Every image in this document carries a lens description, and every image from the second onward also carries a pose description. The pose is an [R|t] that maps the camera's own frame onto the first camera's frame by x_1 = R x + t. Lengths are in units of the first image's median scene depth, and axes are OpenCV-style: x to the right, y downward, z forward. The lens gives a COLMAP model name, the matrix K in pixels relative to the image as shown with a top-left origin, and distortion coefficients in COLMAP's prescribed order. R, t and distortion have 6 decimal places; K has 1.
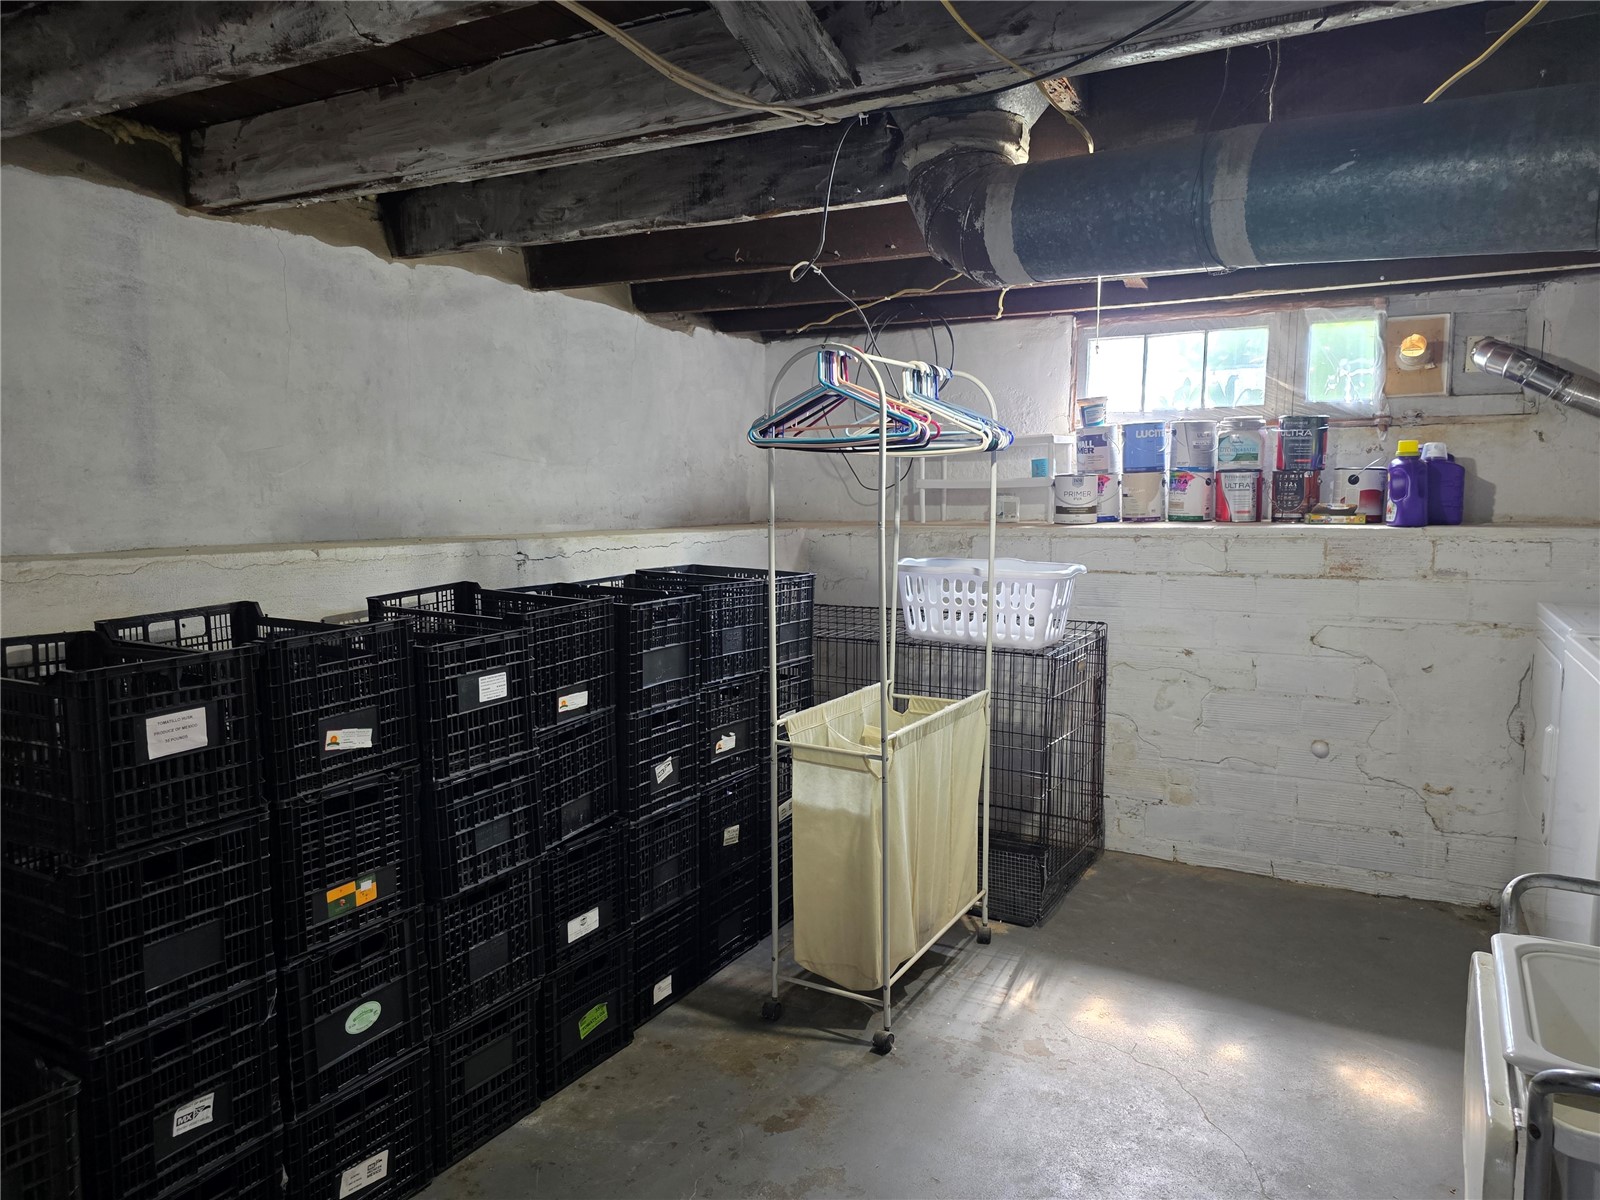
lens RADIAL K [[1089.1, 0, 795.0], [0, 1089.1, 593.2], [0, 0, 1]] dist [0.058648, -0.058905]
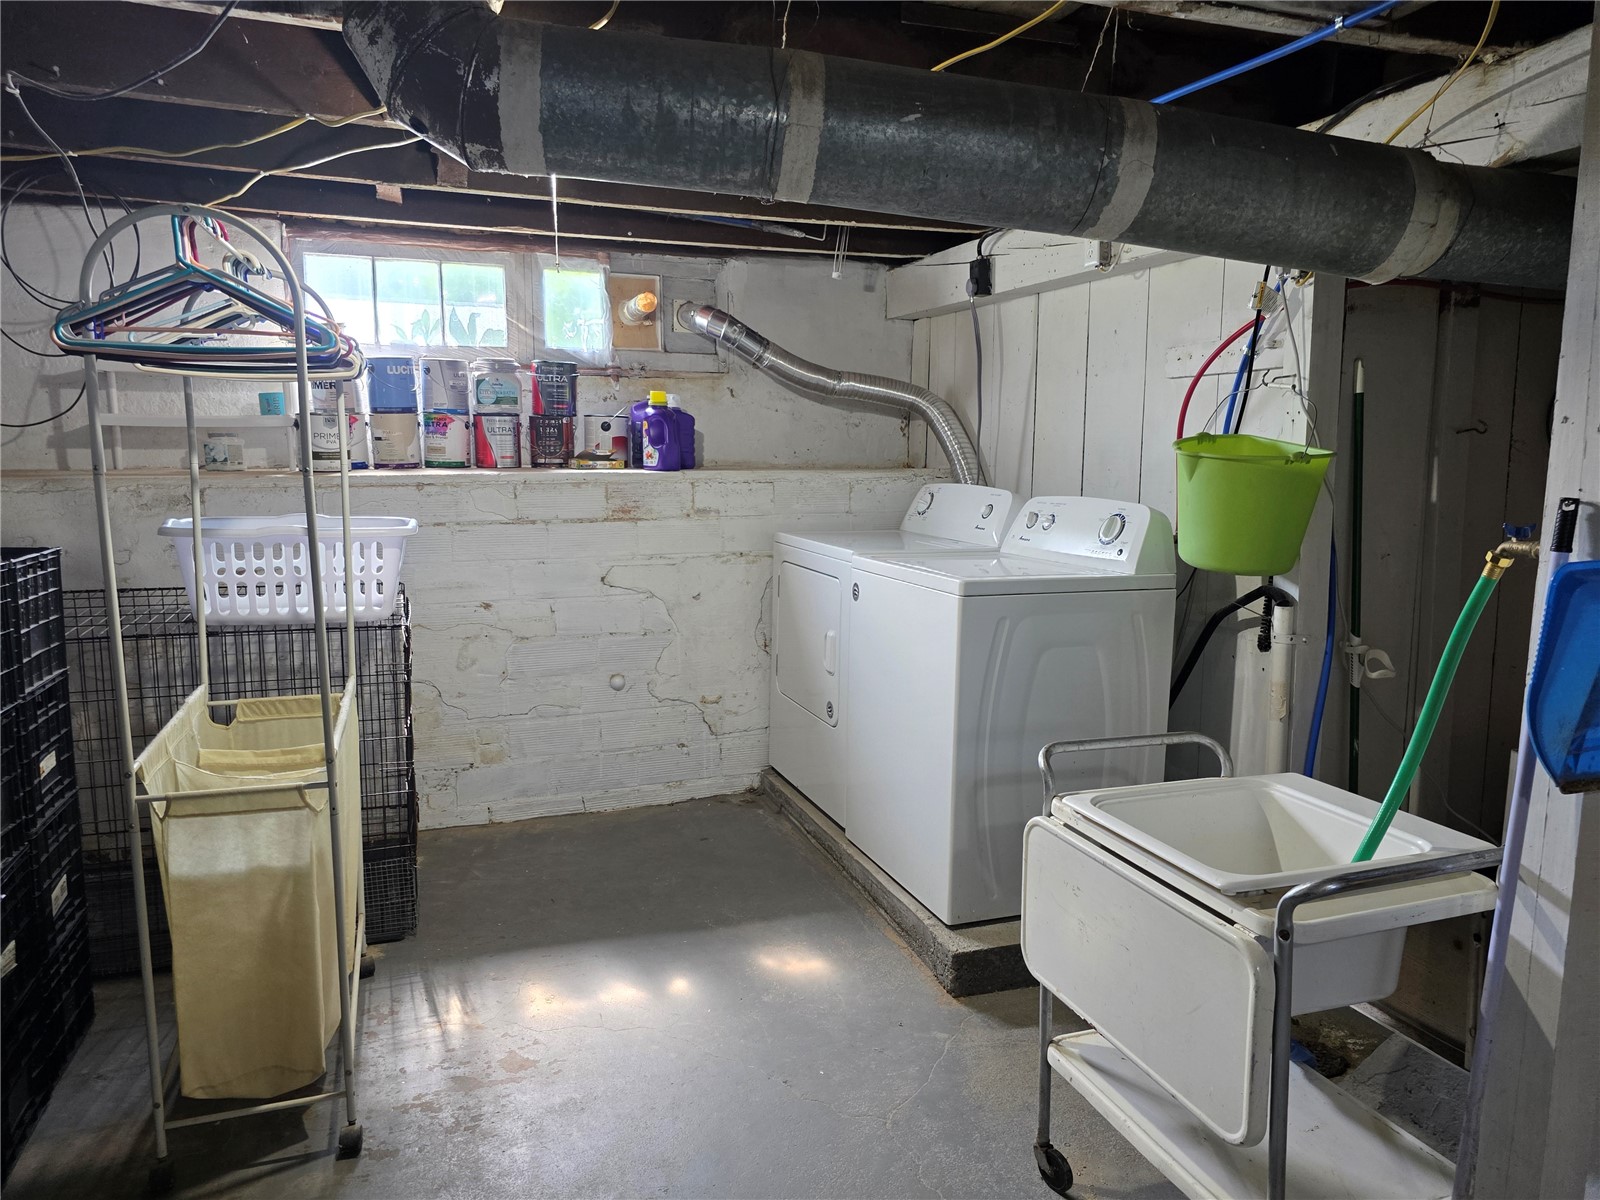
lens RADIAL K [[1084.3, 0, 790.8], [0, 1084.3, 610.6], [0, 0, 1]] dist [0.088417, -0.108371]
pose [[0.651755, -0.110887, 0.750280, -0.187029], [0.064135, 0.993769, 0.091161, -0.011594], [-0.755713, -0.011295, 0.654806, 0.183295]]
